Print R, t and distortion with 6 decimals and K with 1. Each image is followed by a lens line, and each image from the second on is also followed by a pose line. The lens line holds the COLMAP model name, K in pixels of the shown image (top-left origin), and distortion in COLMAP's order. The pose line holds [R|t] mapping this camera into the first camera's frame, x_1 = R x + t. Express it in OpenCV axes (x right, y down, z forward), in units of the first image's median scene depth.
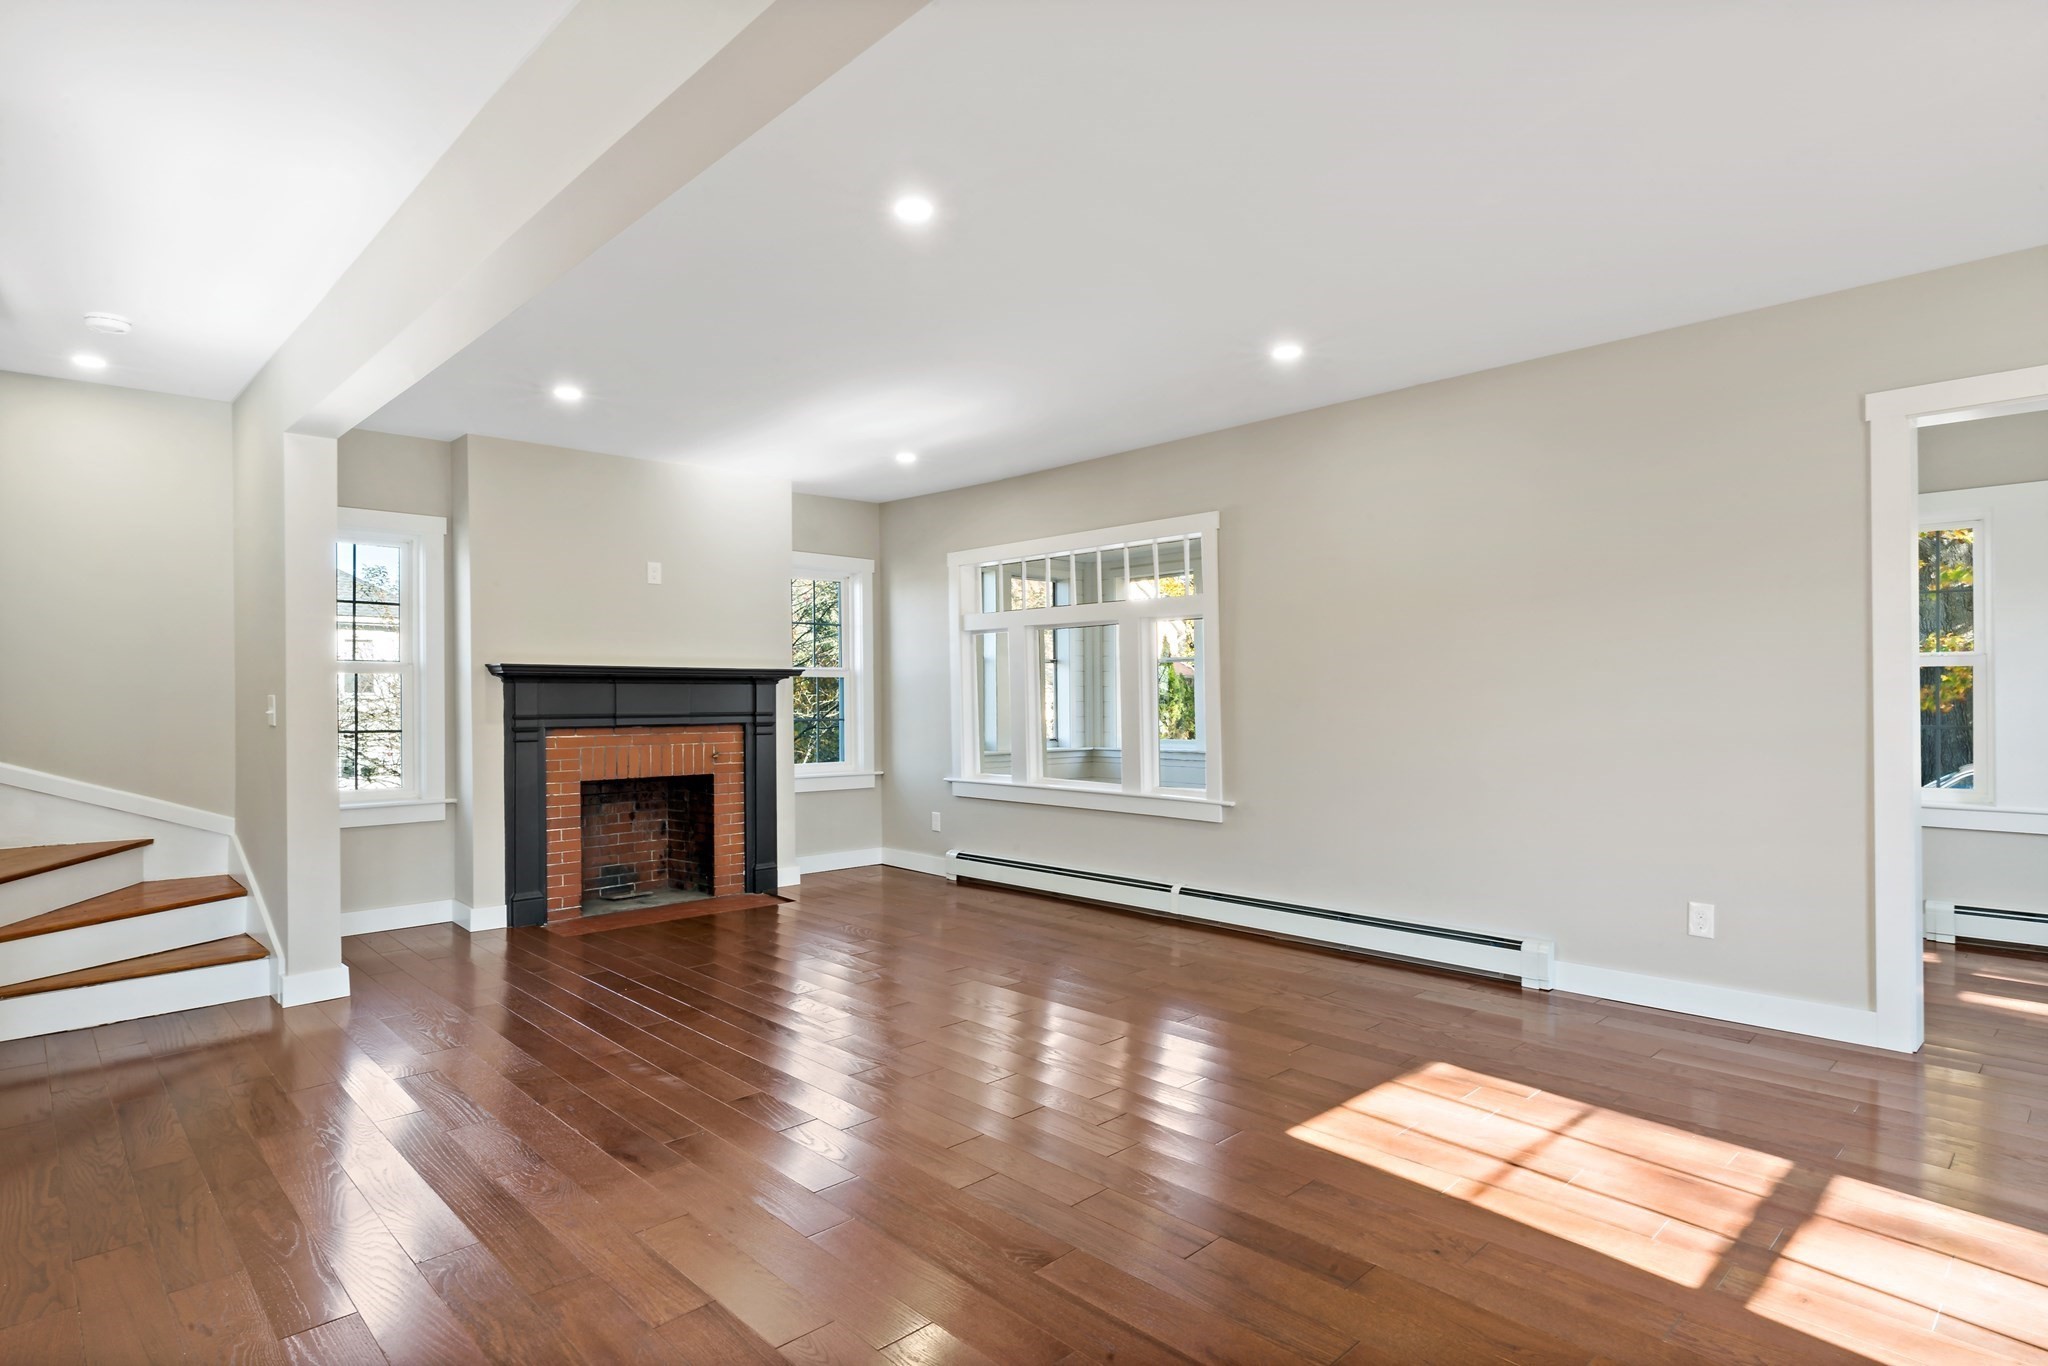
lens RADIAL K [[1093.8, 0, 1028.7], [0, 1093.8, 700.2], [0, 0, 1]] dist [0.000996, 0.000278]
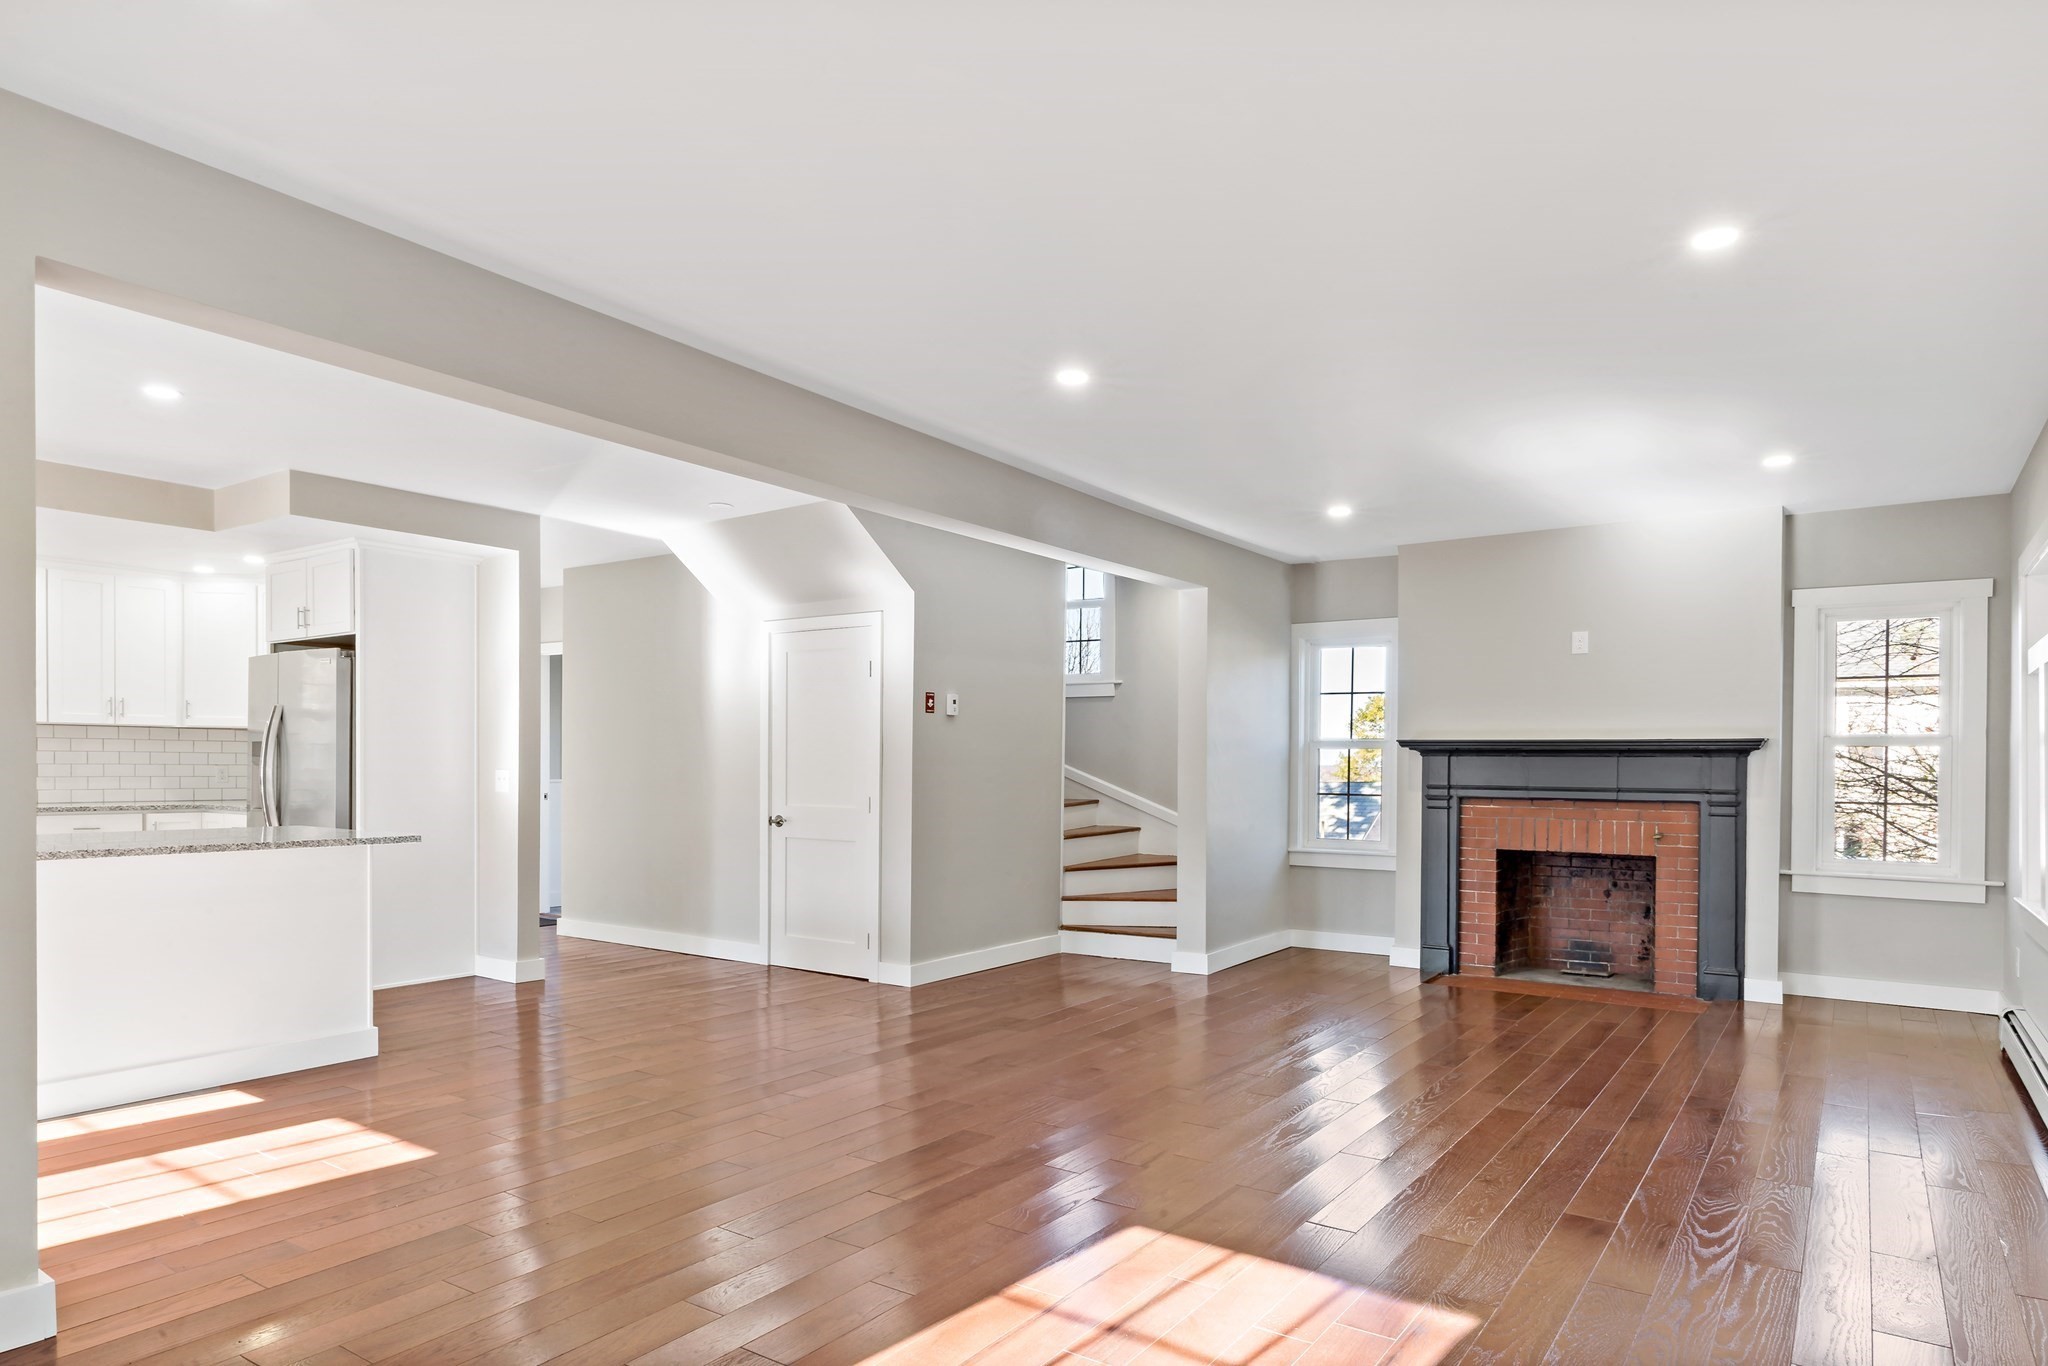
lens RADIAL K [[1102.0, 0, 1023.1], [0, 1102.0, 782.7], [0, 0, 1]] dist [0.022636, 0.000155]
pose [[0.216585, 0.019907, -0.976061, 0.489135], [-0.009836, 0.999786, 0.018208, -0.004737], [0.976214, 0.005657, 0.216734, 0.291696]]
